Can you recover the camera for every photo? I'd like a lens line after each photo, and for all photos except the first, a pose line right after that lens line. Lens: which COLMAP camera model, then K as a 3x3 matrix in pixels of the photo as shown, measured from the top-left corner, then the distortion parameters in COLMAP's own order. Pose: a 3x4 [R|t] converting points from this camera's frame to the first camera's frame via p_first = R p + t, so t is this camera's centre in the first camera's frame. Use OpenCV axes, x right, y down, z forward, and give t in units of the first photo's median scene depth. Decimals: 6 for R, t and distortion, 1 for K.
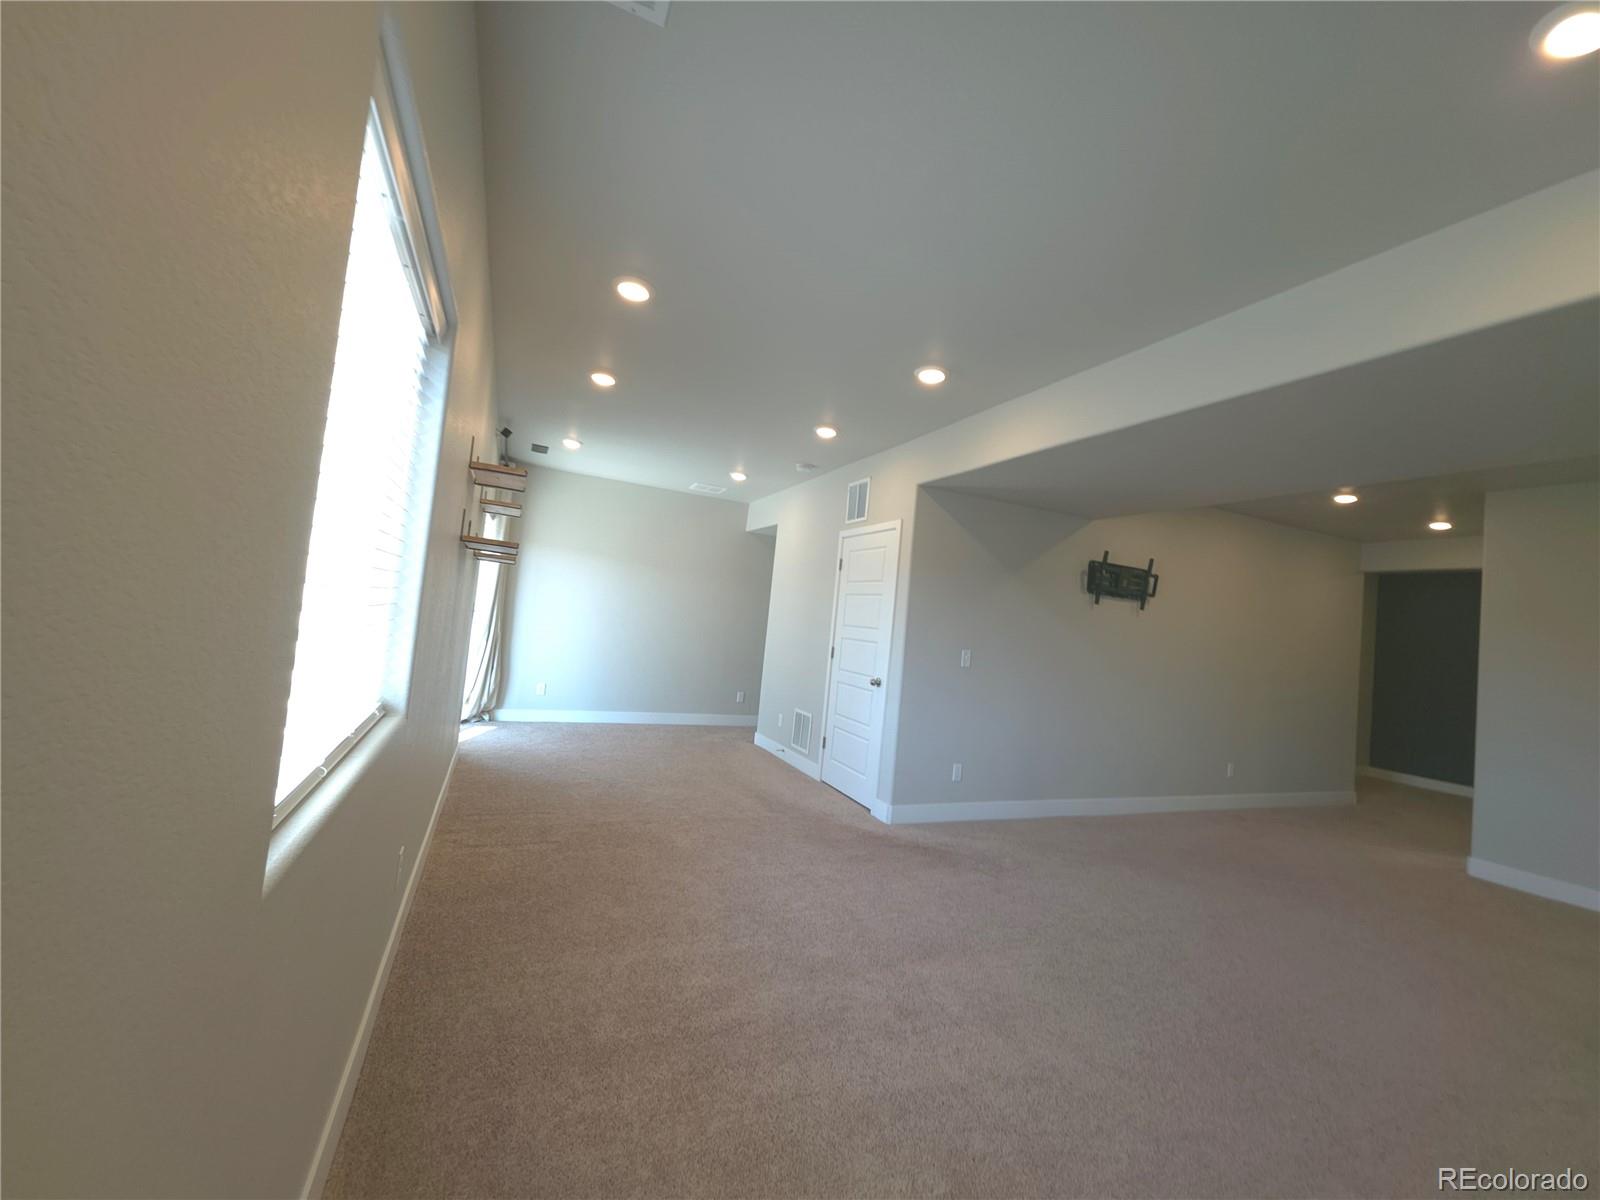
lens RADIAL K [[636.2, 0, 809.9], [0, 636.2, 595.6], [0, 0, 1]] dist [0.004283, -0.003928]
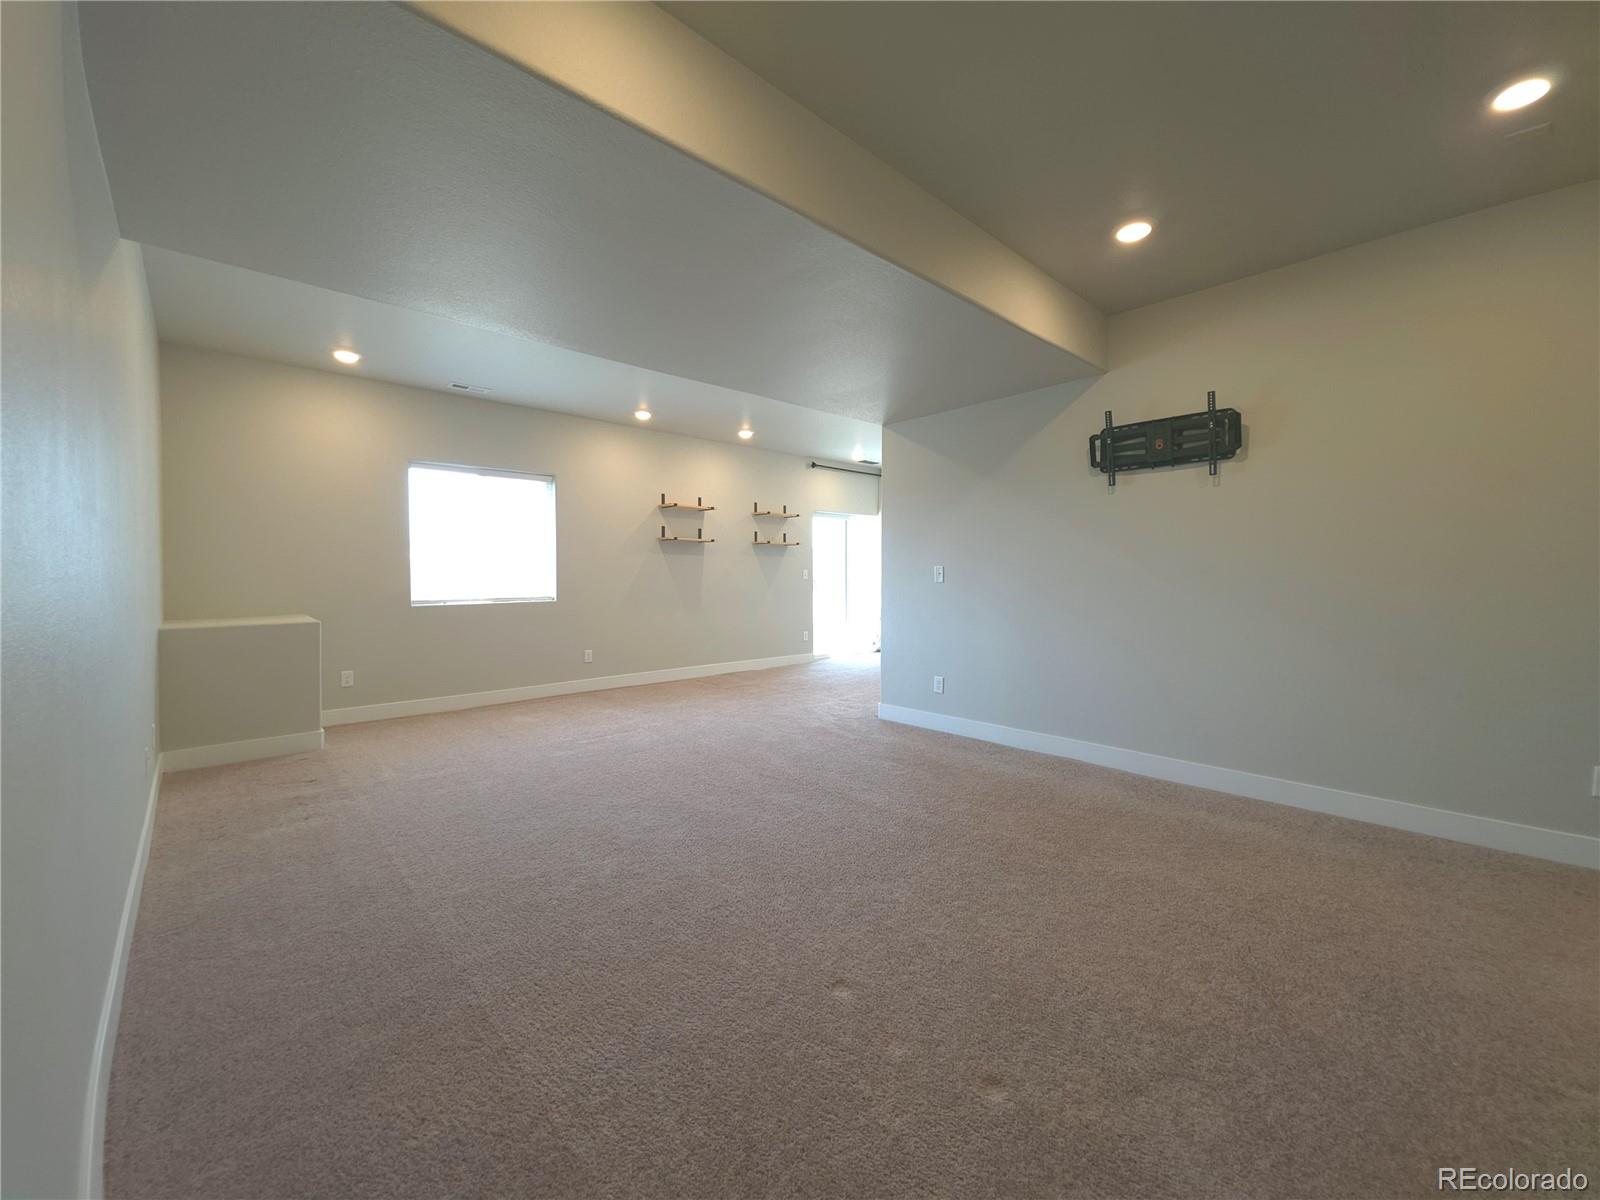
lens RADIAL K [[636.2, 0, 805.1], [0, 636.2, 595.1], [0, 0, 1]] dist [0.004283, -0.003928]
pose [[0.342440, -0.063496, -0.937392, 0.996032], [0.086359, 0.995617, -0.035892, 0.133843], [0.935562, -0.068661, 0.346423, 0.394661]]
